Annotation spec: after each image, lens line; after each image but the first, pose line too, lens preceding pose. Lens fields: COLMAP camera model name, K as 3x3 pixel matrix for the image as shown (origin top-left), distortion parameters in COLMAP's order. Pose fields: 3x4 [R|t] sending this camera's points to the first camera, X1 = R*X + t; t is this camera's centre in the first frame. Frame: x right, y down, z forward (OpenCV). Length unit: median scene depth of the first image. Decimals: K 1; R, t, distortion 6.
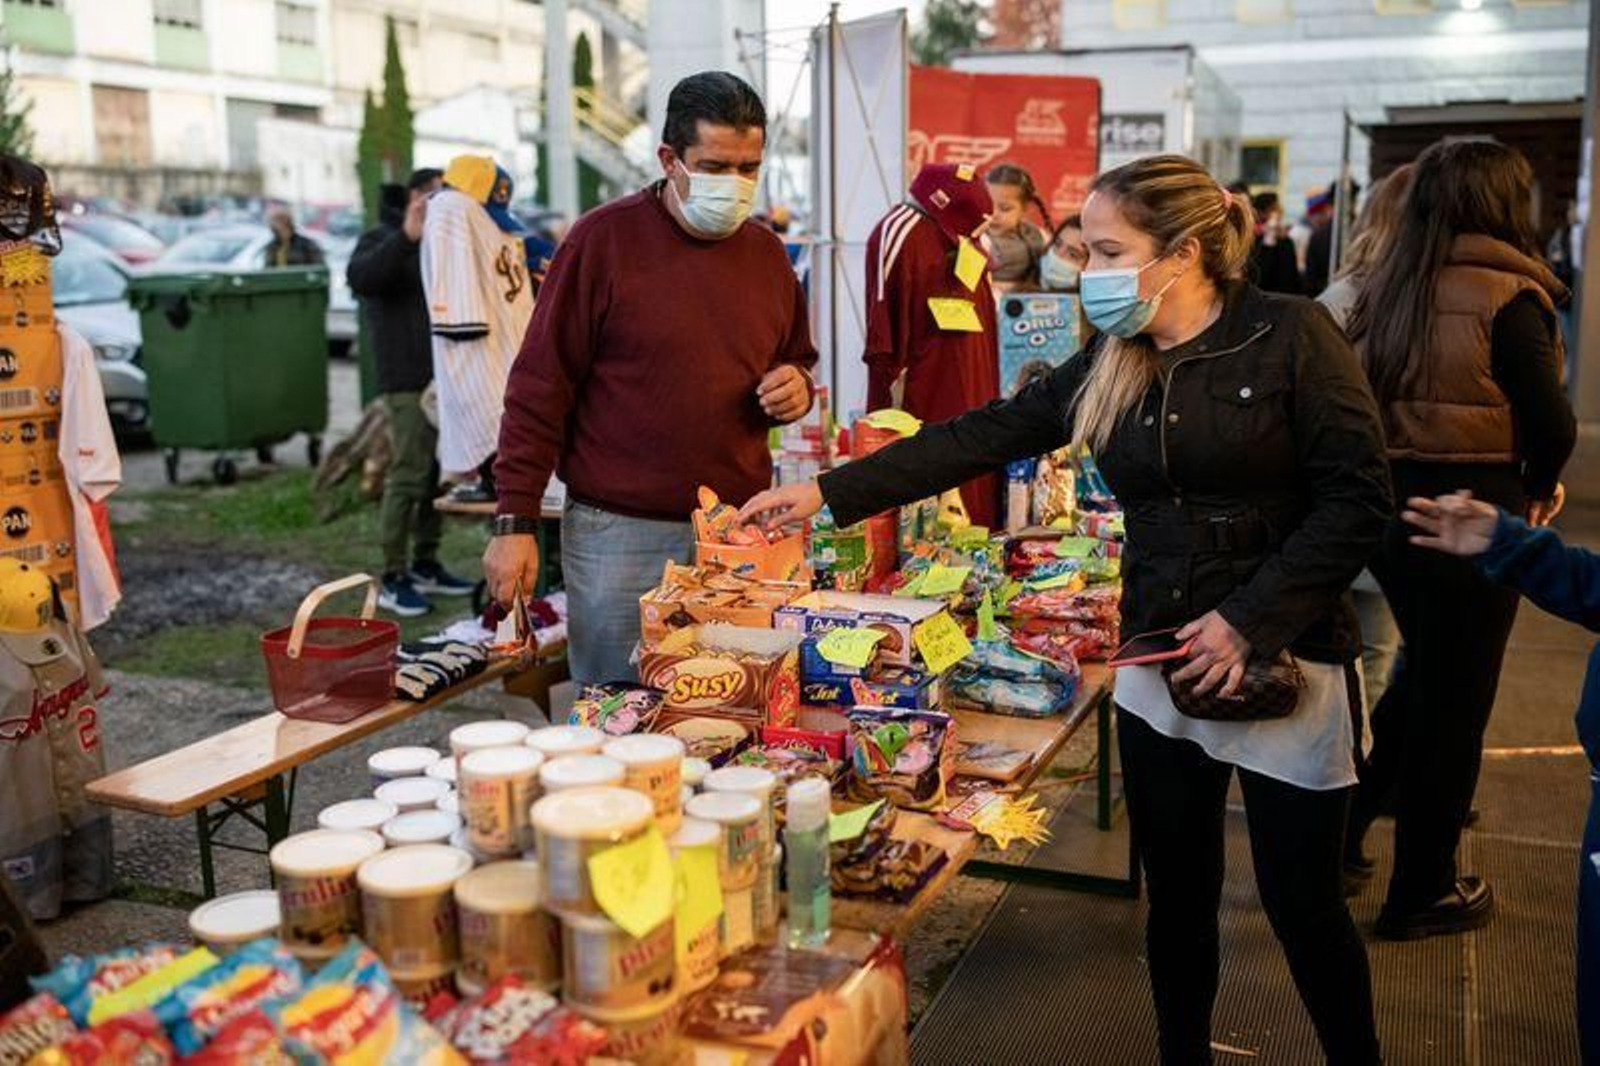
lens RADIAL K [[1631.1, 0, 800.0], [0, 1631.1, 533.0], [0, 0, 1]] dist [-0.028102, -0.009965]
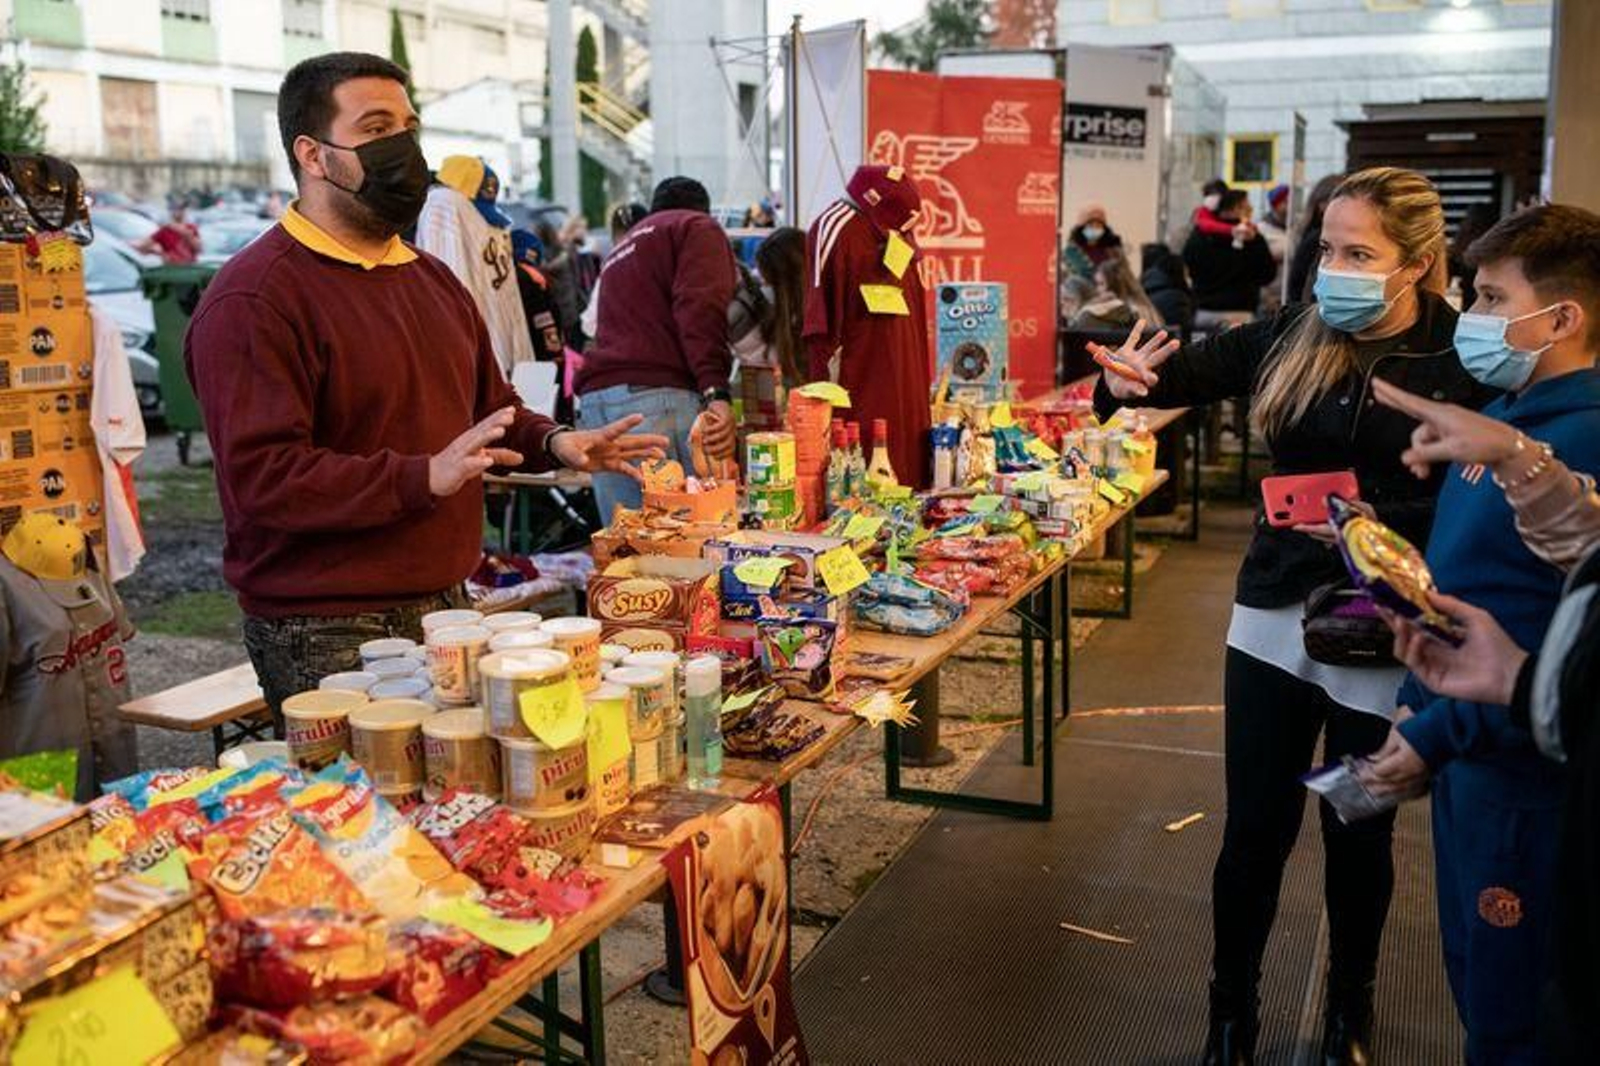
lens RADIAL K [[1631.1, 0, 800.0], [0, 1631.1, 533.0], [0, 0, 1]] dist [-0.028102, -0.009965]
pose [[0.999989, 0.003115, -0.003429, 0.040014], [-0.003101, 0.999987, 0.003949, 0.023336], [0.003441, -0.003939, 0.999986, -0.128793]]
